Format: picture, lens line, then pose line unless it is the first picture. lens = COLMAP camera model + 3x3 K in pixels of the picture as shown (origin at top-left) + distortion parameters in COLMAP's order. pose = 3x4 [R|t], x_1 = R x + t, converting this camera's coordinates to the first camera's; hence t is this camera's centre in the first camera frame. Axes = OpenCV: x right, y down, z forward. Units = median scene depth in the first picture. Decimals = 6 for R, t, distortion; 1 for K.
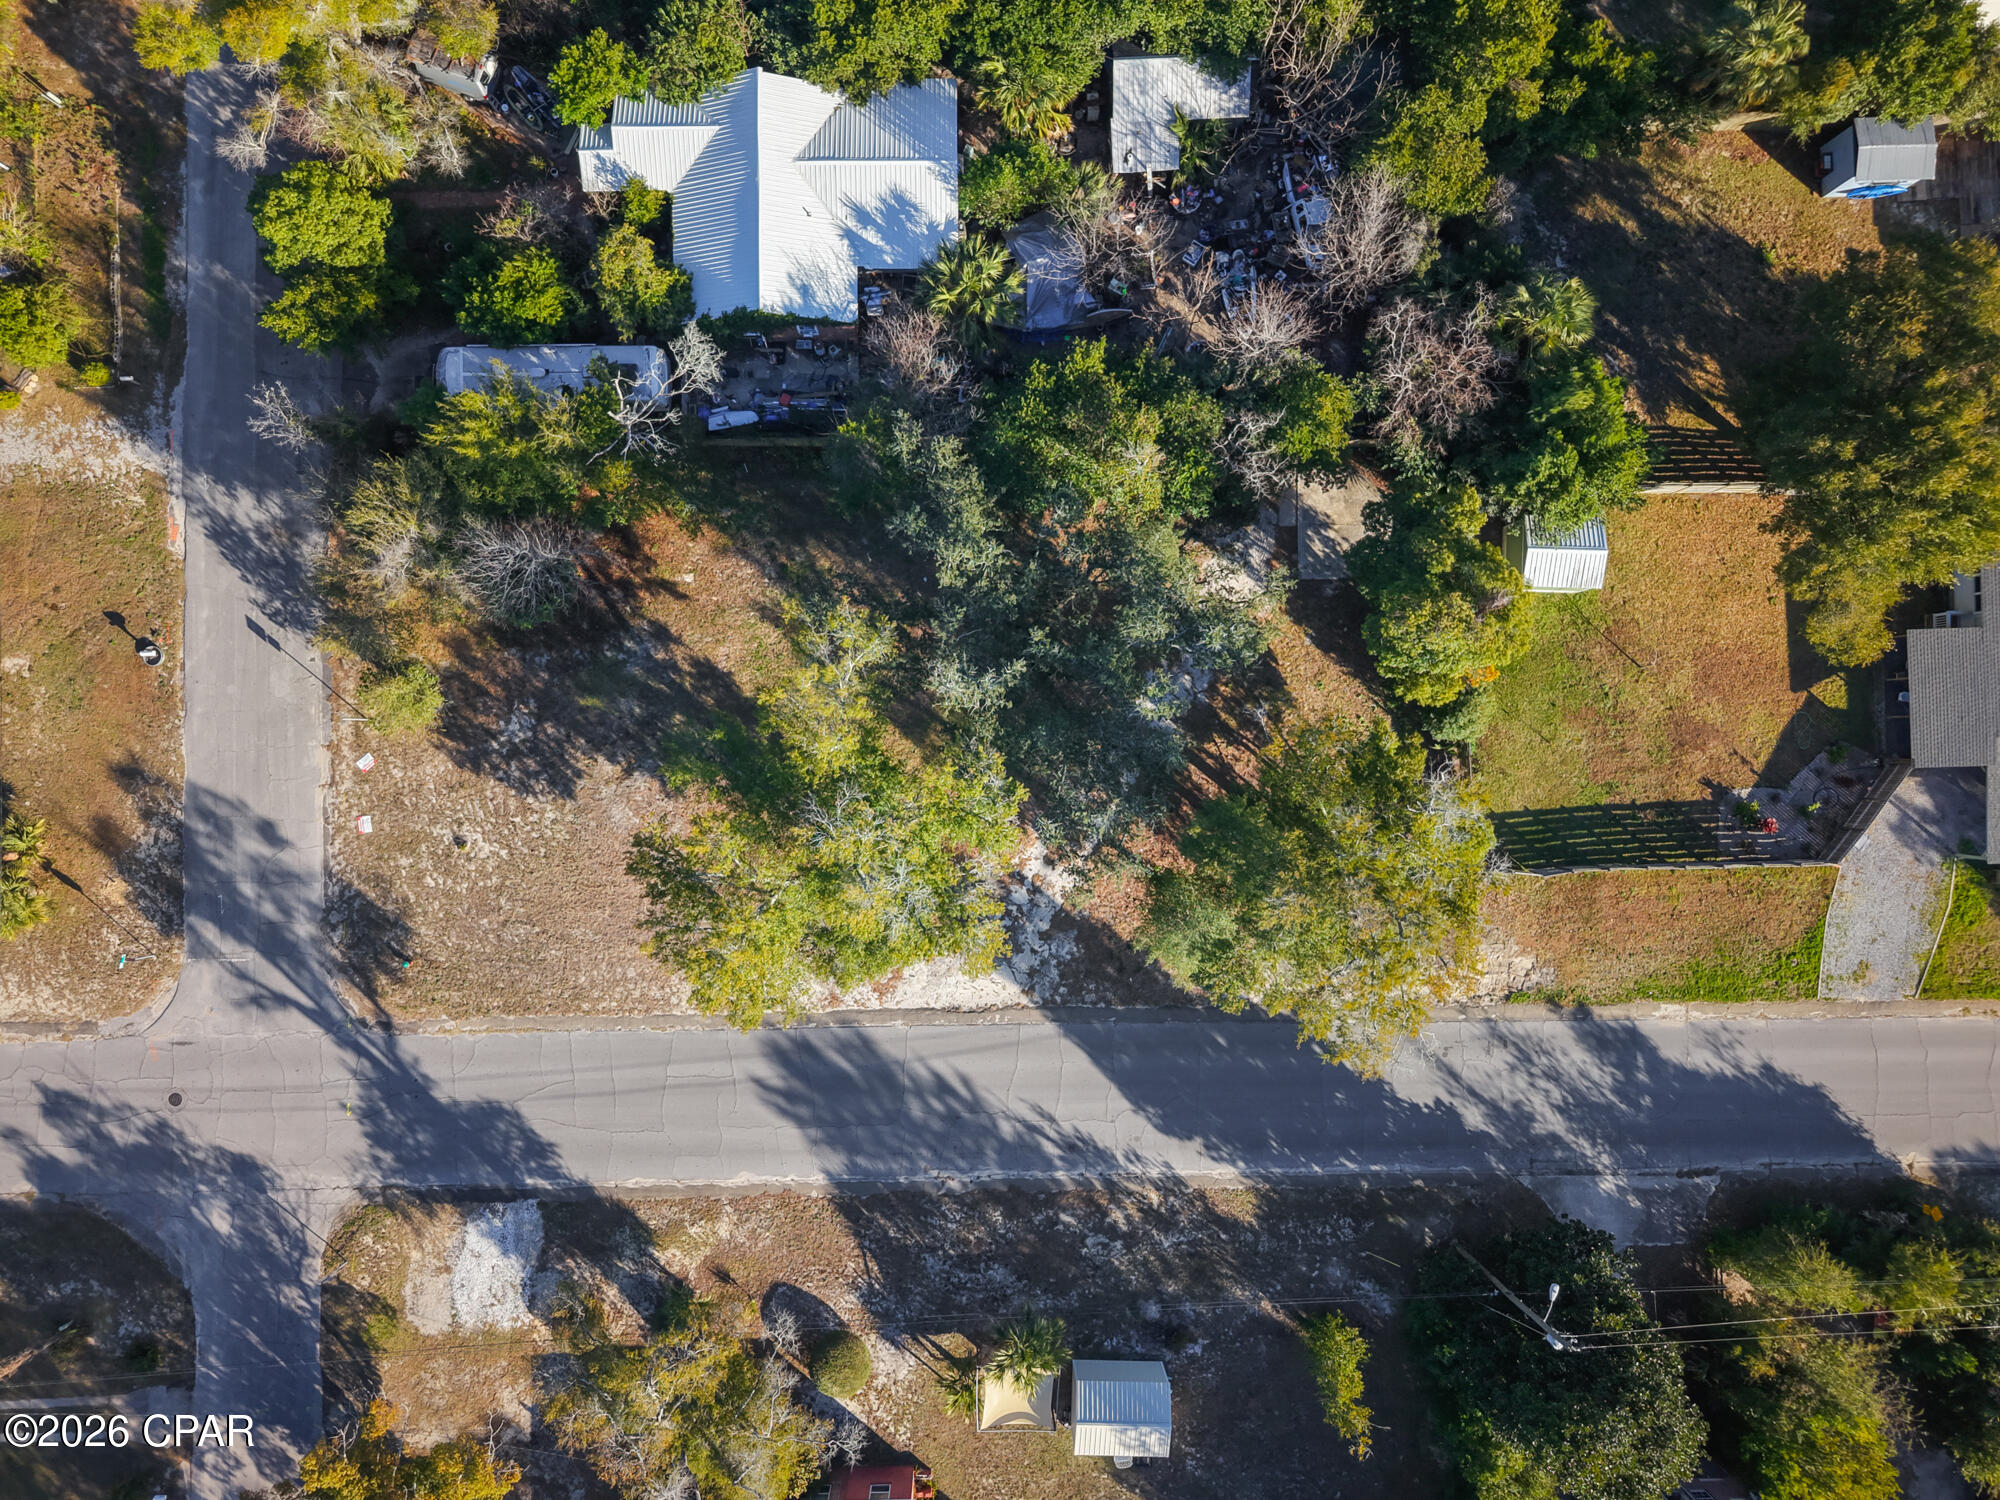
lens RADIAL K [[1394.3, 0, 988.4], [0, 1394.3, 749.3], [0, 0, 1]] dist [0.010729, -0.003146]
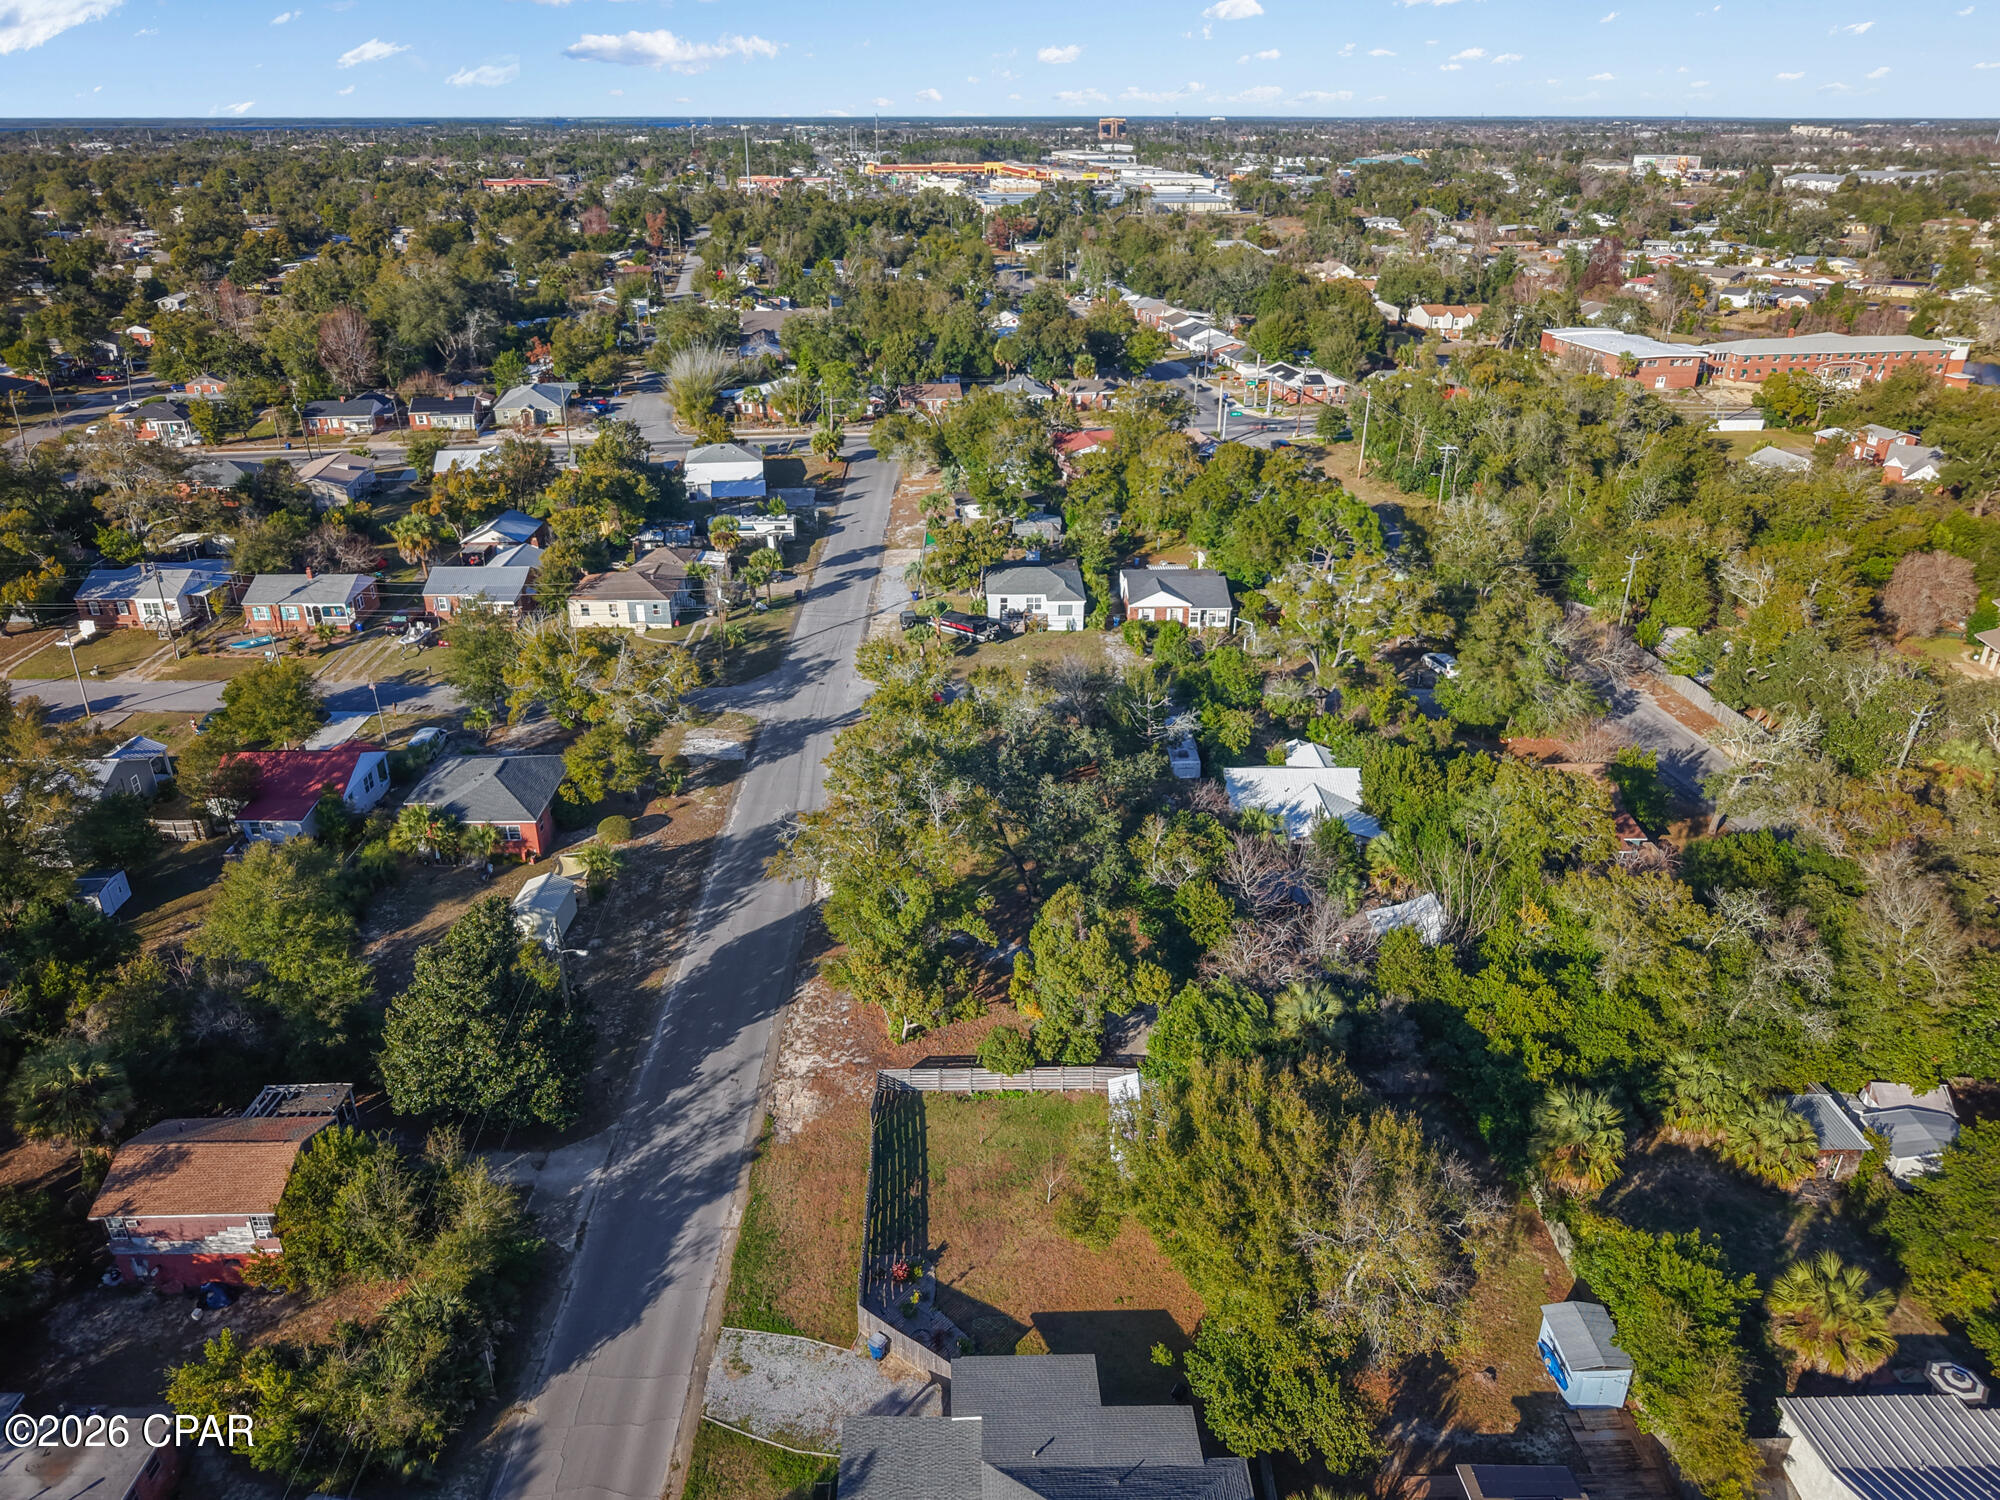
lens RADIAL K [[1394.3, 0, 995.3], [0, 1394.3, 750.7], [0, 0, 1]] dist [0.010729, -0.003146]
pose [[-0.008135, 0.415083, -0.909747, 1.370396], [-0.999962, -0.006101, 0.006159, -0.021163], [-0.002994, 0.909763, 0.415117, 0.216712]]
